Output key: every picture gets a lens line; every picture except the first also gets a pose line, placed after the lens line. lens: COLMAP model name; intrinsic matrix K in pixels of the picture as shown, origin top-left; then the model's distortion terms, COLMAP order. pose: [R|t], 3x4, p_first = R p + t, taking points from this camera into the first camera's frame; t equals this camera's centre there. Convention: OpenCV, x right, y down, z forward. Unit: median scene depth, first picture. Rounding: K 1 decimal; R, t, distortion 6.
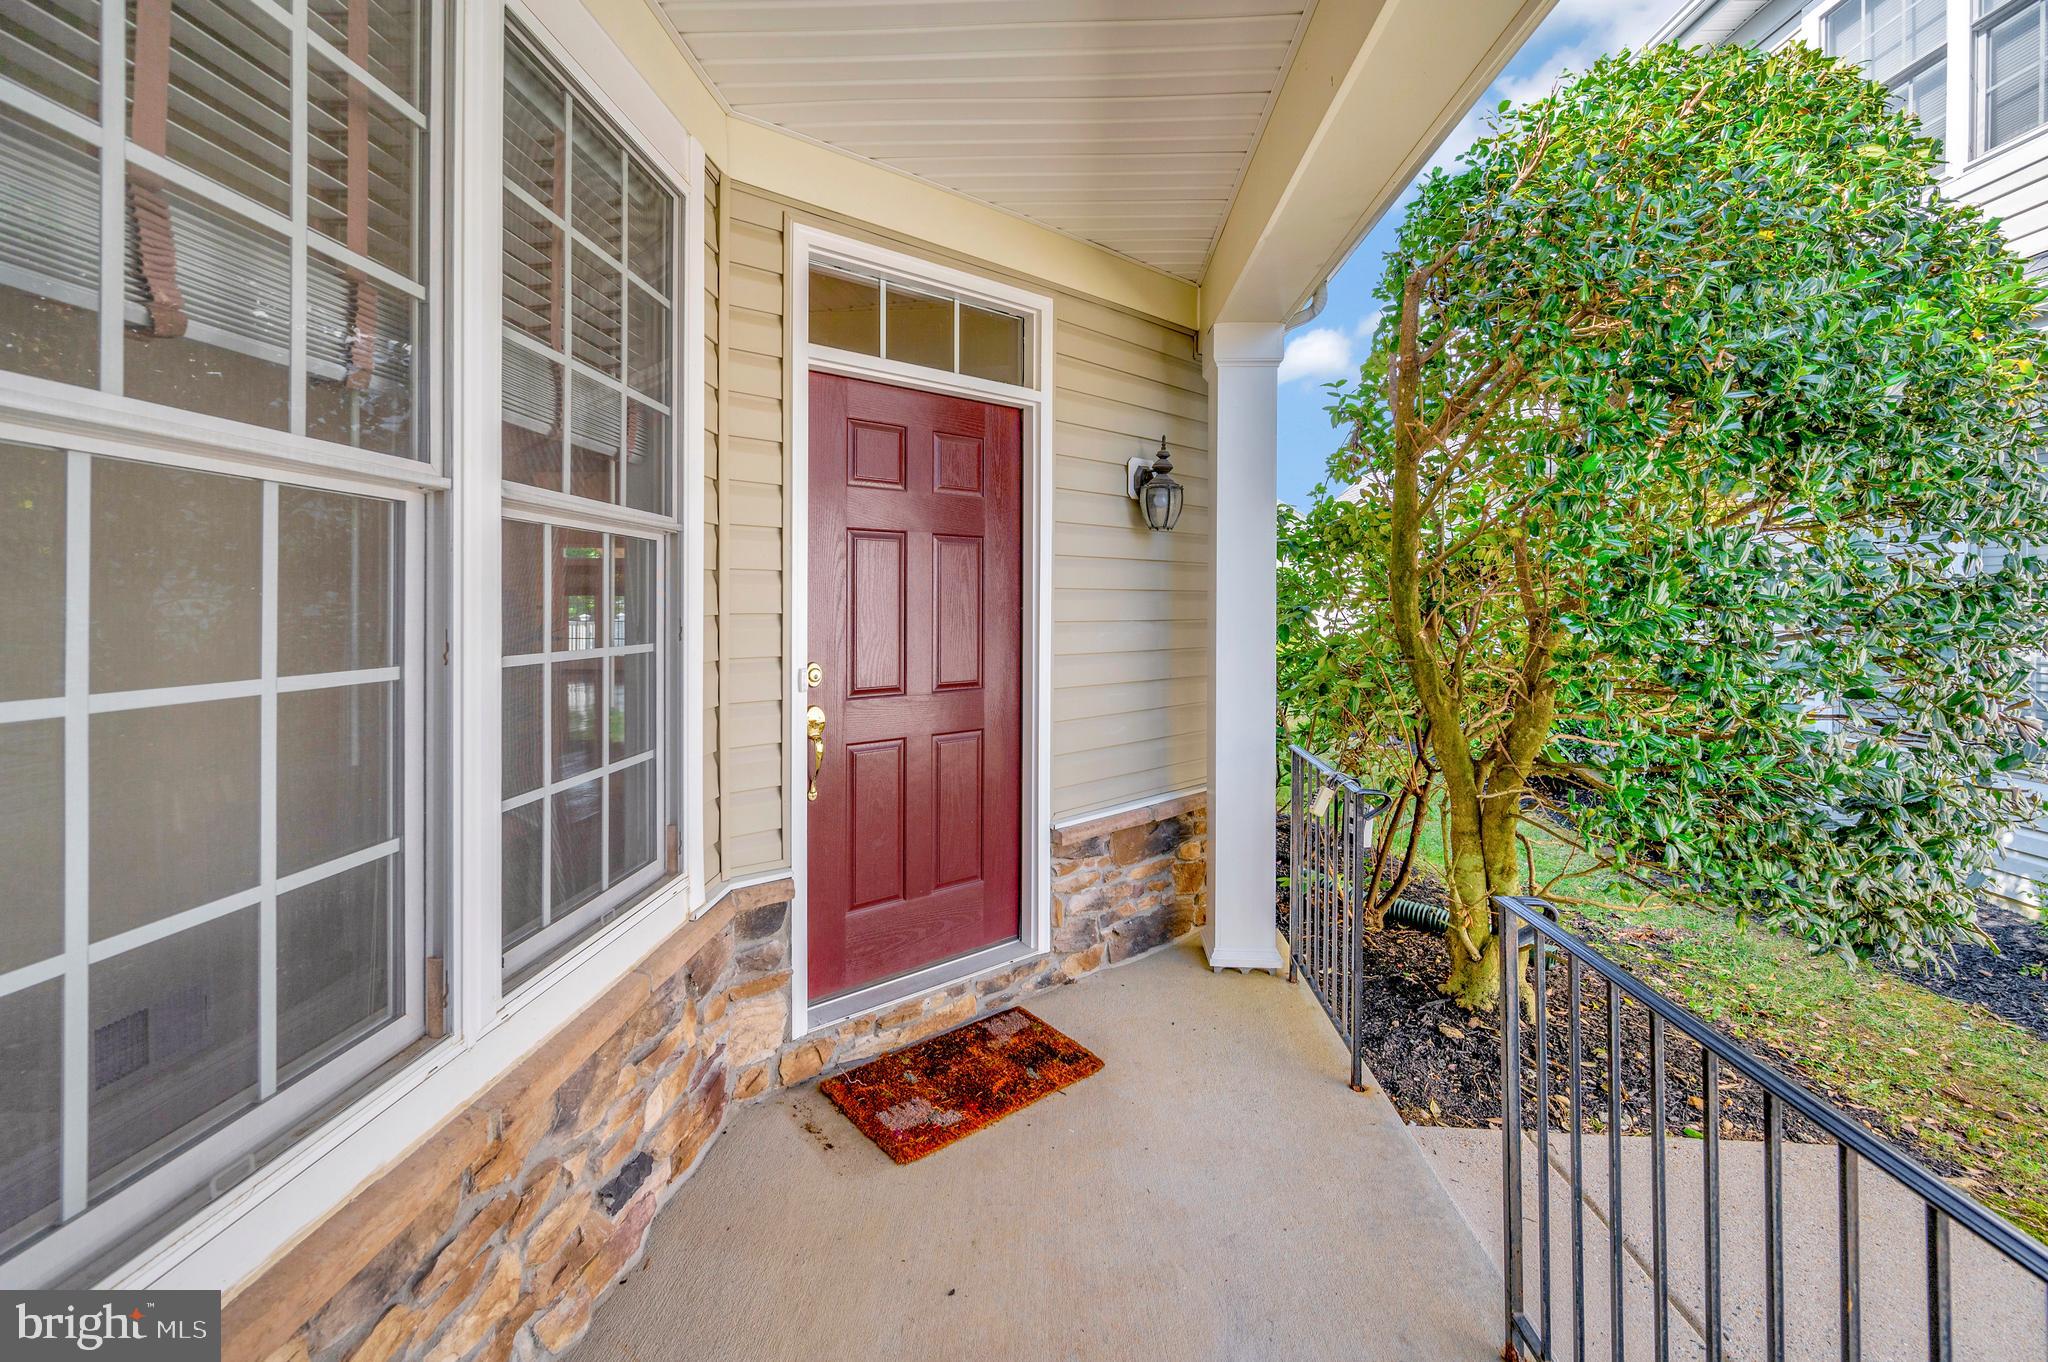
lens RADIAL K [[856.1, 0, 1033.8], [0, 856.1, 602.6], [0, 0, 1]] dist [0.000260, 0.000061]
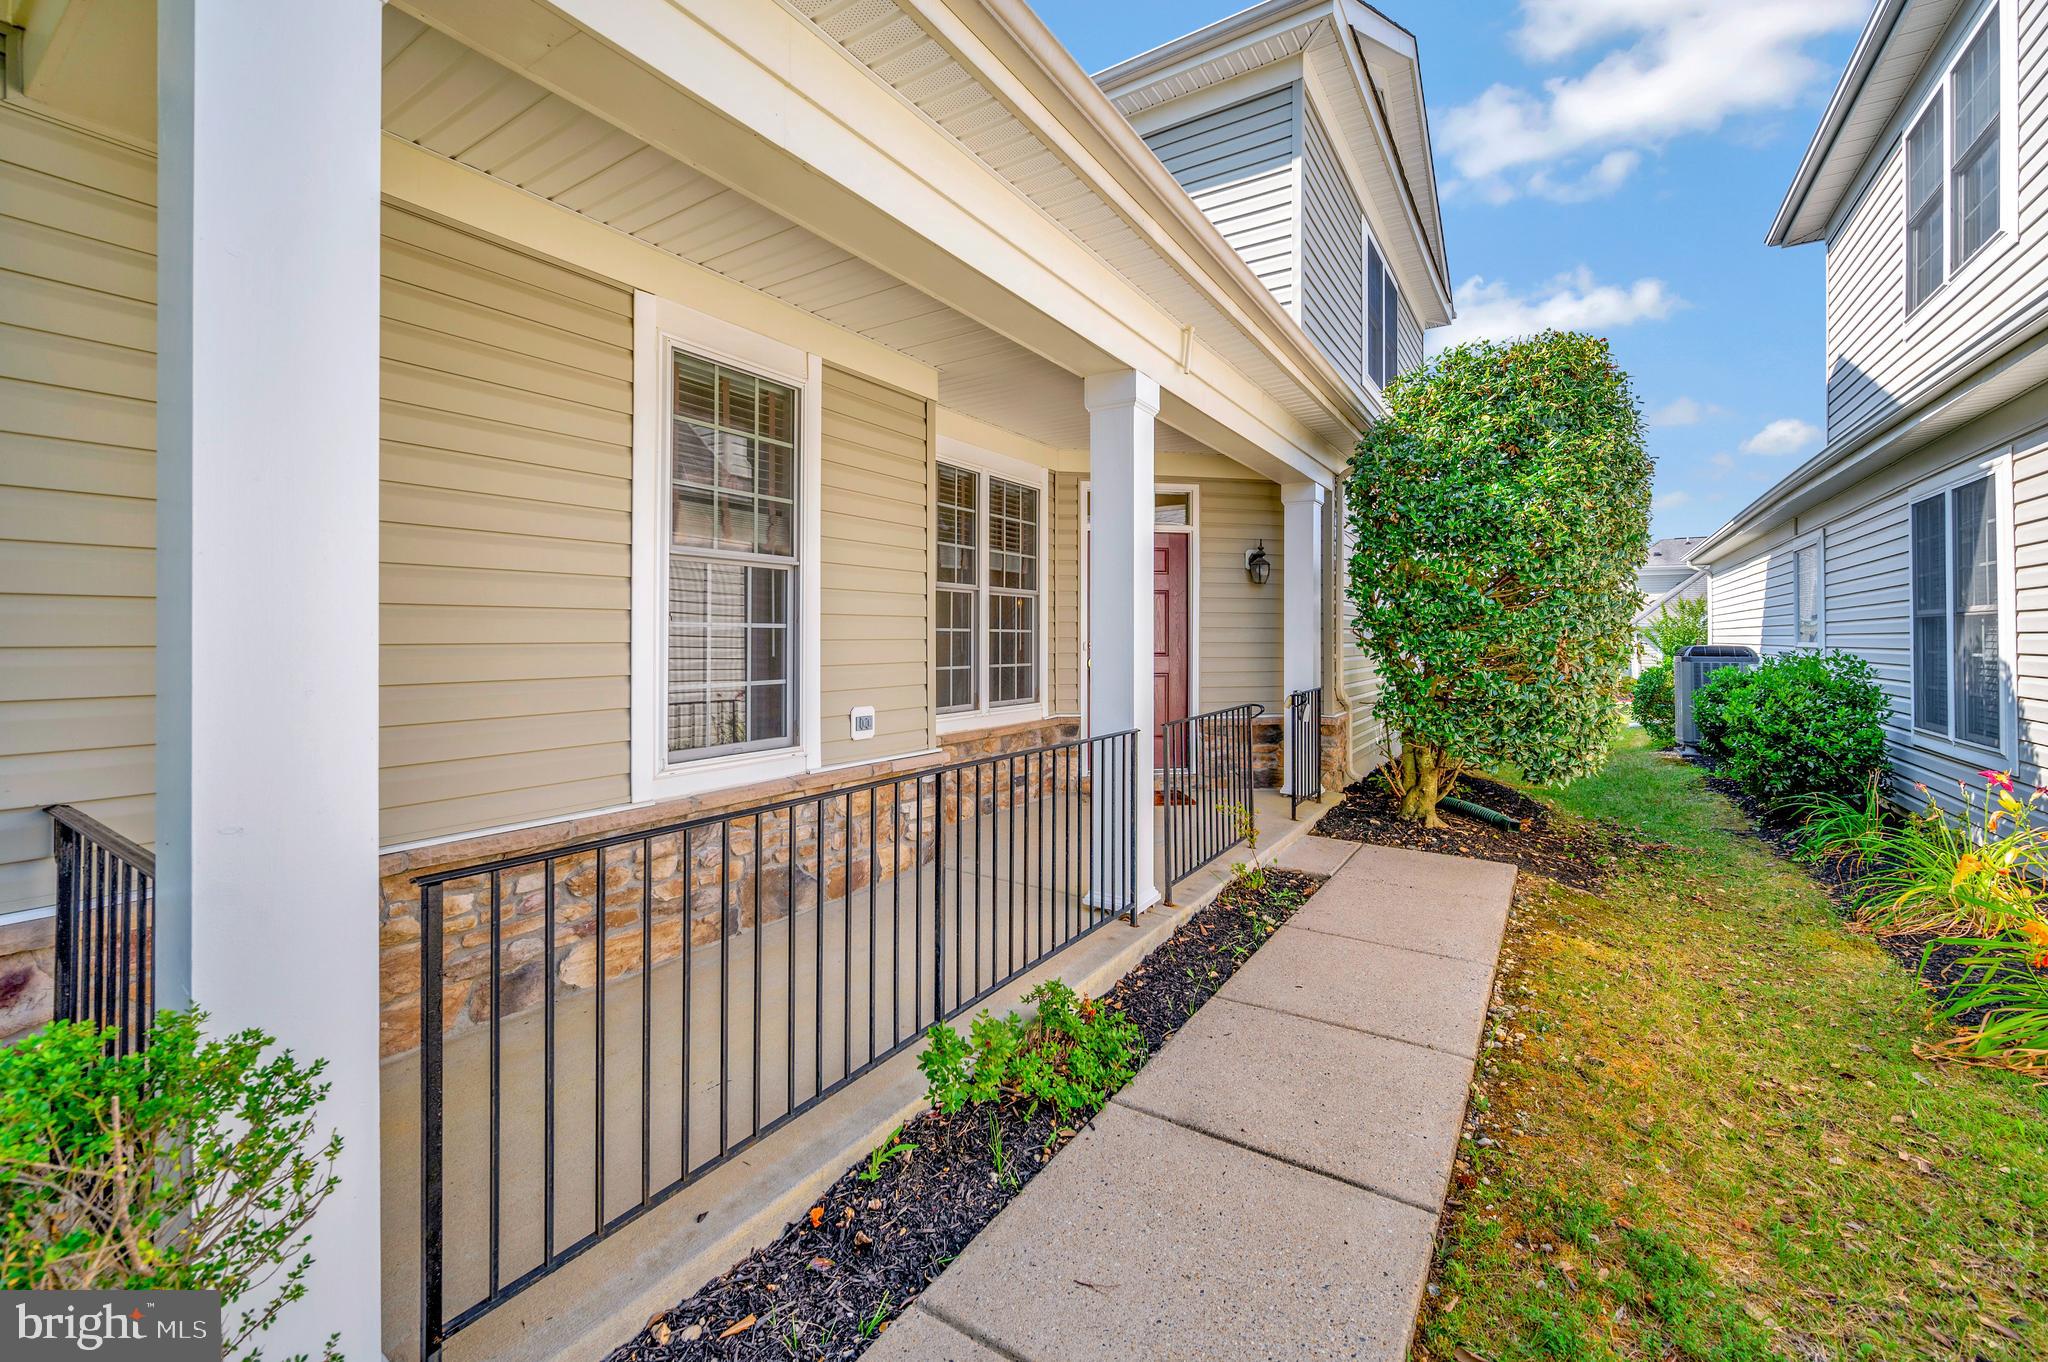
lens RADIAL K [[835.7, 0, 1027.2], [0, 835.7, 634.5], [0, 0, 1]] dist [0.000357, -0.000015]
pose [[0.861102, -0.001663, -0.508430, 1.254994], [-0.001341, 0.999984, -0.005543, 0.090303], [0.508430, 0.005455, 0.861086, -1.884759]]
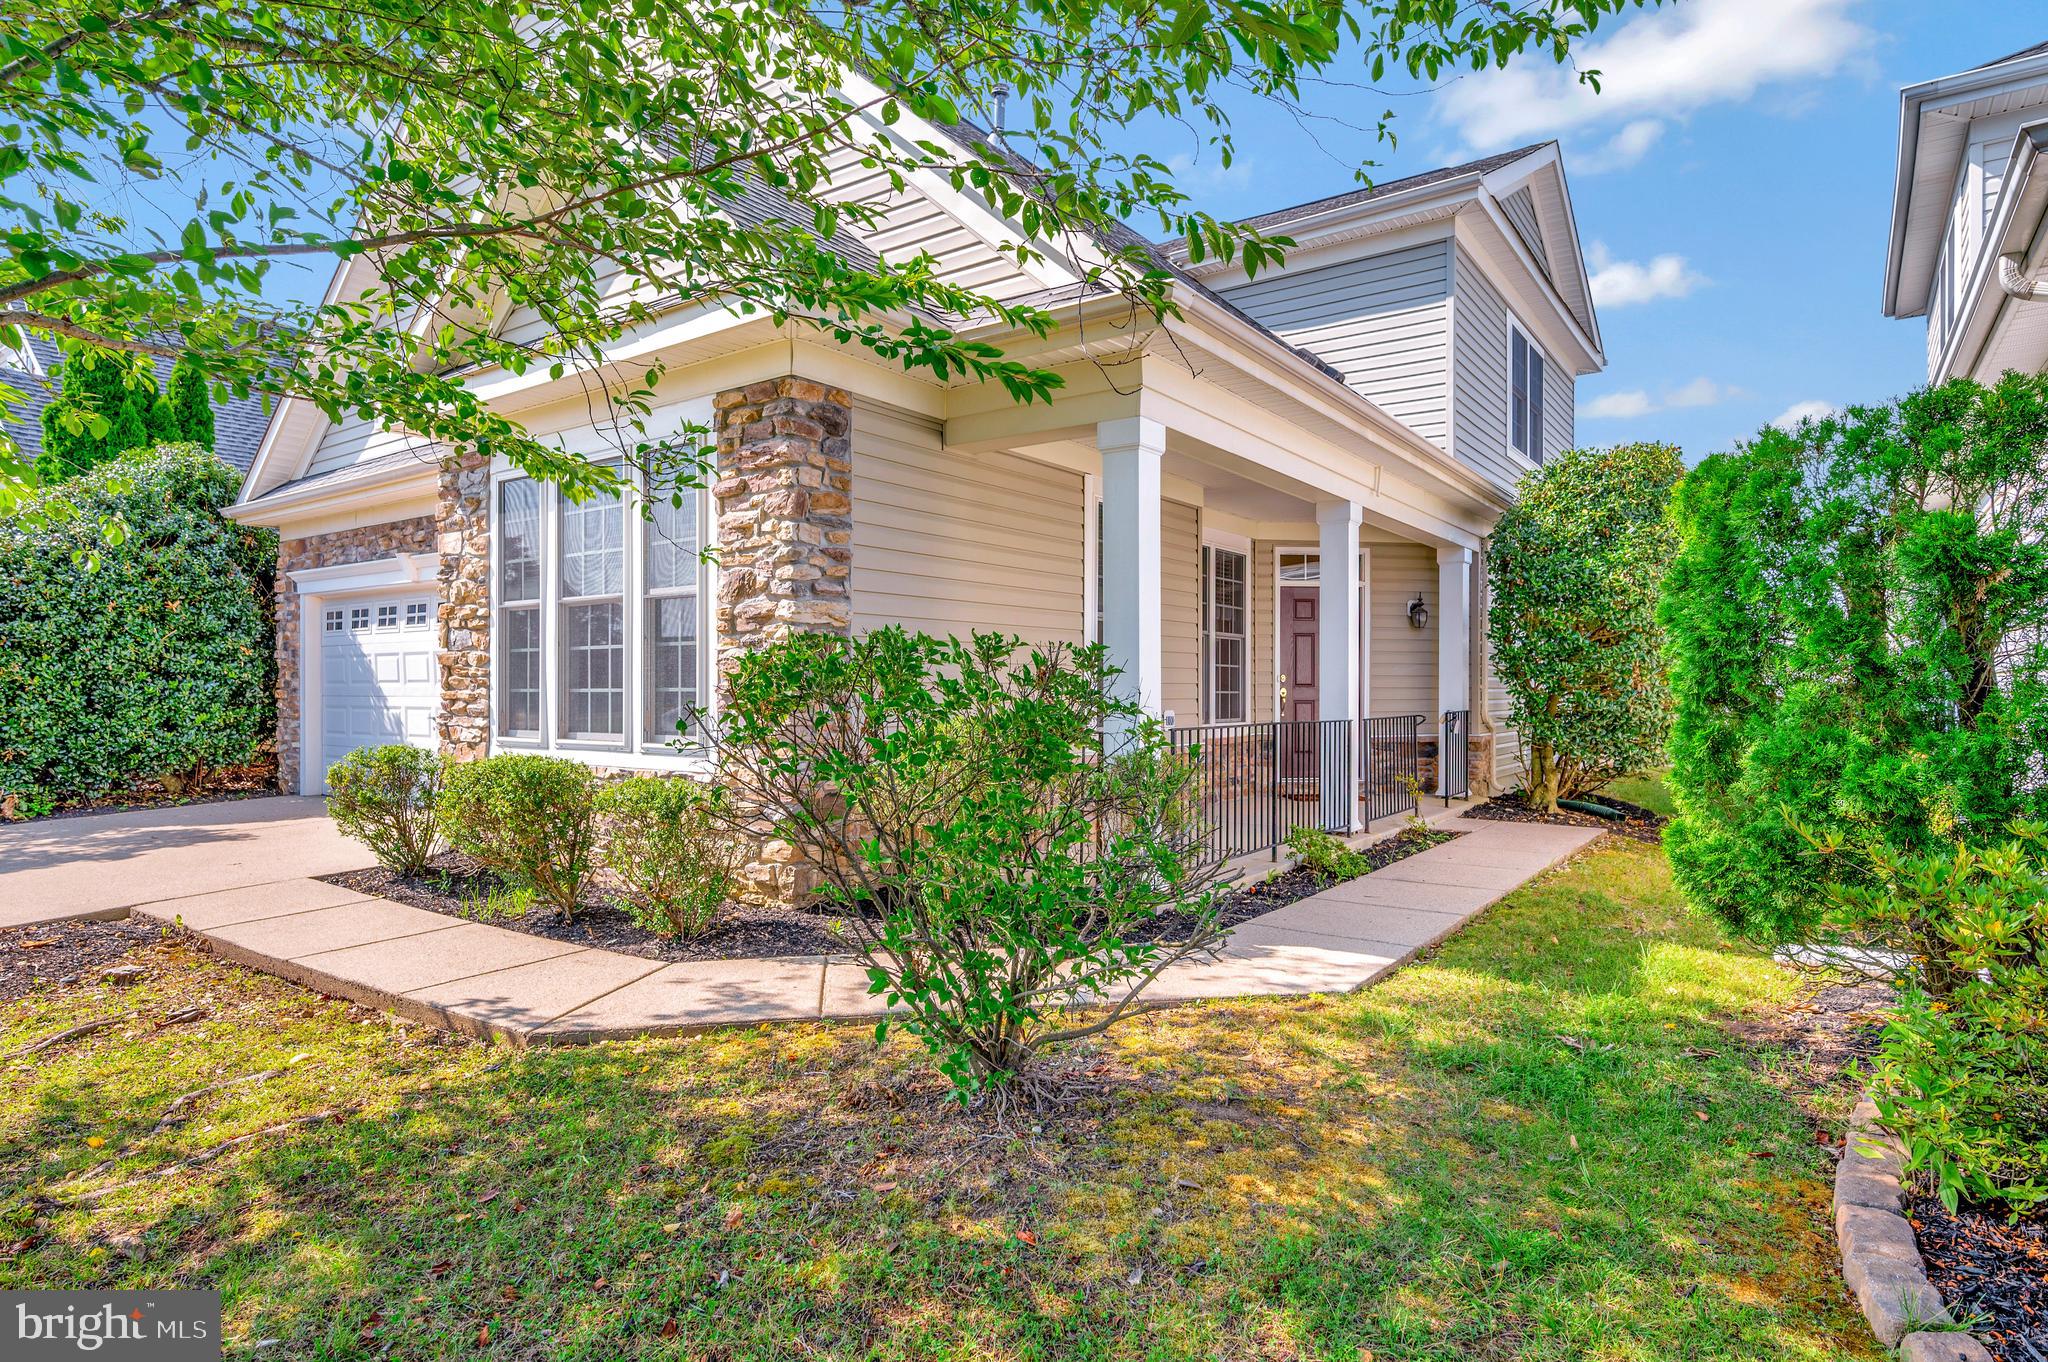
lens RADIAL K [[1144.6, 0, 1028.5], [0, 1144.6, 705.7], [0, 0, 1]] dist [-0.000528, -0.000111]
pose [[0.839252, 0.003251, -0.543733, 1.874893], [0.001430, 0.999965, 0.008187, 0.214975], [0.543740, -0.007648, 0.839219, -4.601083]]
